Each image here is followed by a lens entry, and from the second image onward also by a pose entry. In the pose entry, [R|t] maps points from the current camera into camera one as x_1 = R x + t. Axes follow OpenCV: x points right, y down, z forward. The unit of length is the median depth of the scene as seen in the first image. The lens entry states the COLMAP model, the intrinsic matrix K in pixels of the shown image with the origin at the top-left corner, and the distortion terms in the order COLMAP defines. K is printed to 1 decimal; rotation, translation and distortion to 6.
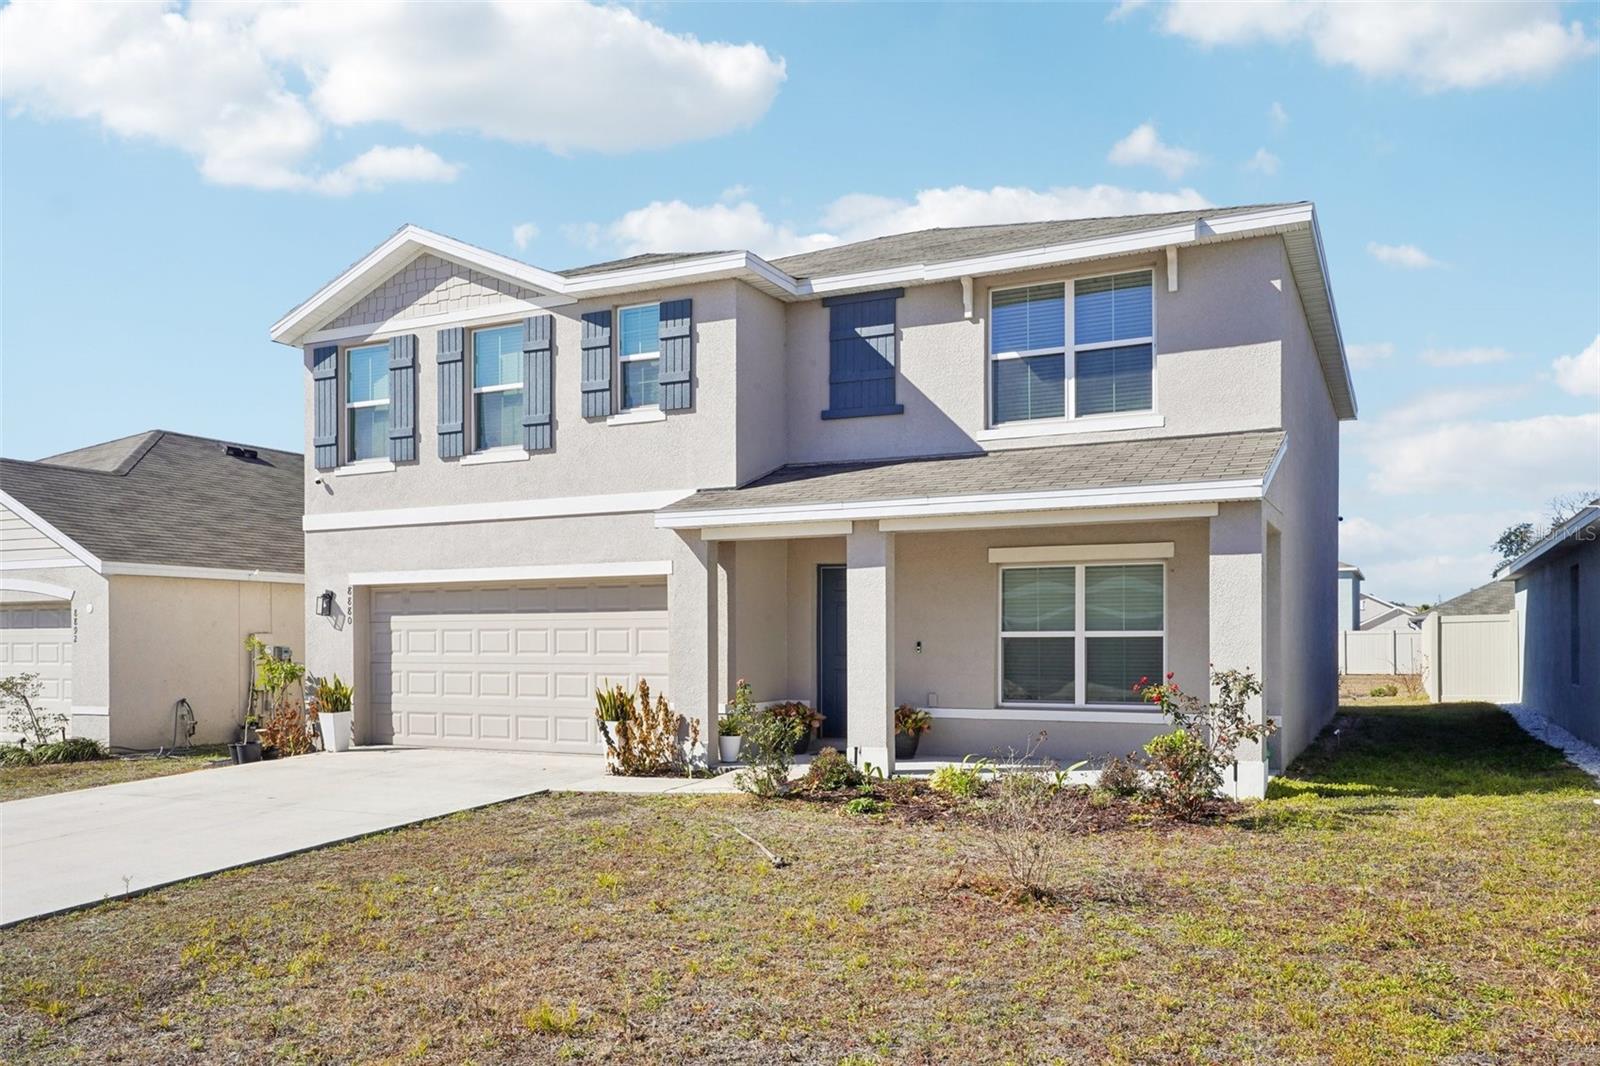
lens RADIAL K [[1224.4, 0, 795.8], [0, 1224.4, 652.4], [0, 0, 1]] dist [0.010121, 0.003767]
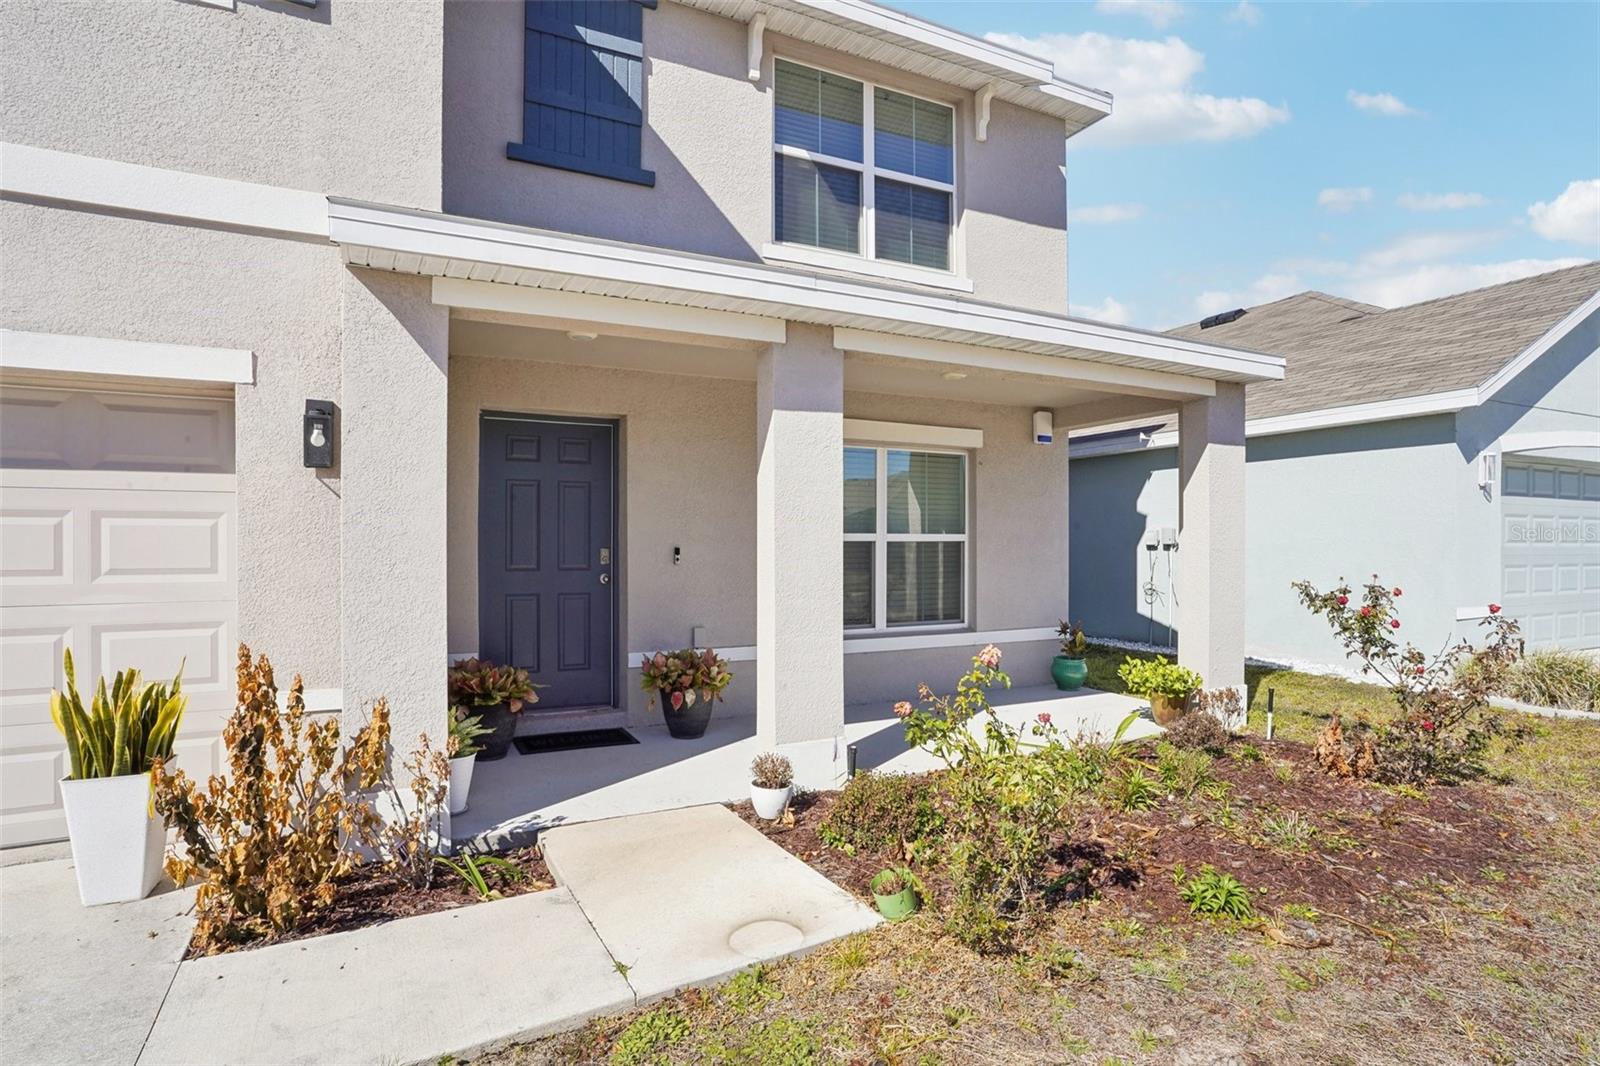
lens RADIAL K [[841.8, 0, 798.7], [0, 841.8, 550.5], [0, 0, 1]] dist [-0.059121, 0.030221]
pose [[0.596696, -0.002273, 0.802464, -0.213810], [0.005274, 0.999985, -0.001089, -0.005978], [-0.802450, 0.004882, 0.596699, 0.682634]]
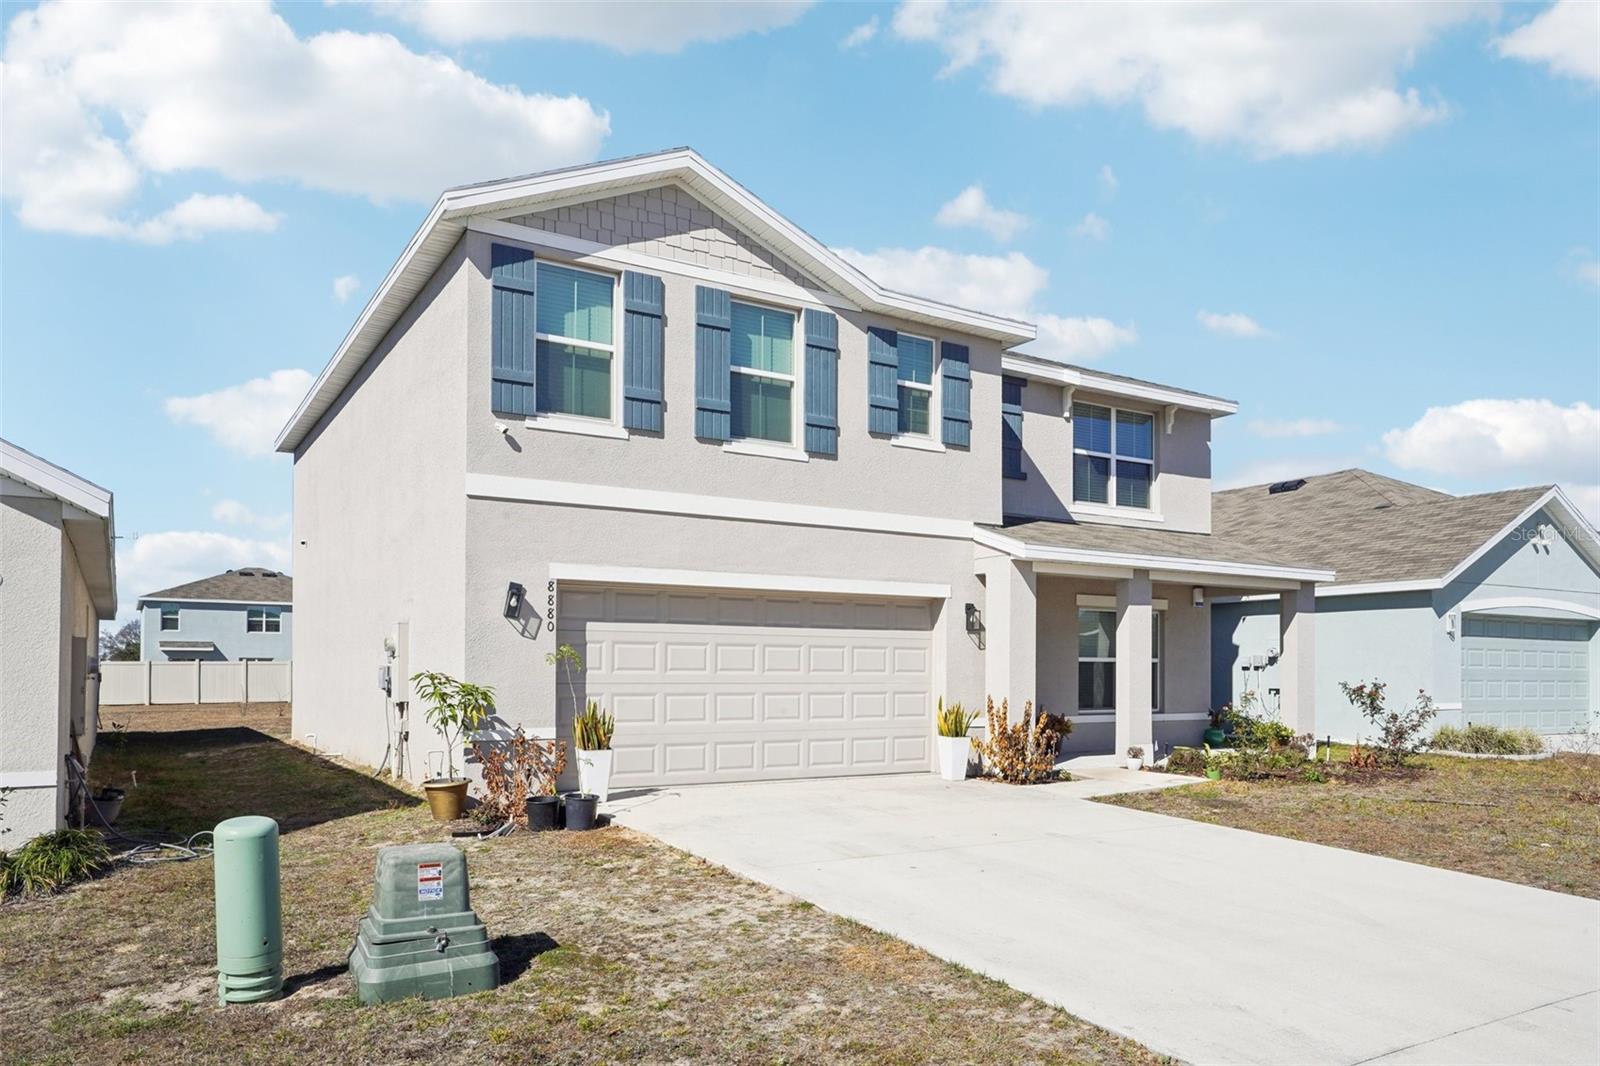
lens RADIAL K [[1106.8, 0, 799.4], [0, 1106.8, 662.5], [0, 0, 1]] dist [-0.001223, -0.000855]
pose [[0.531415, 0.012847, 0.847014, -0.981909], [0.000215, 0.999883, -0.015300, 0.007021], [-0.847111, 0.008313, 0.531350, 0.597828]]
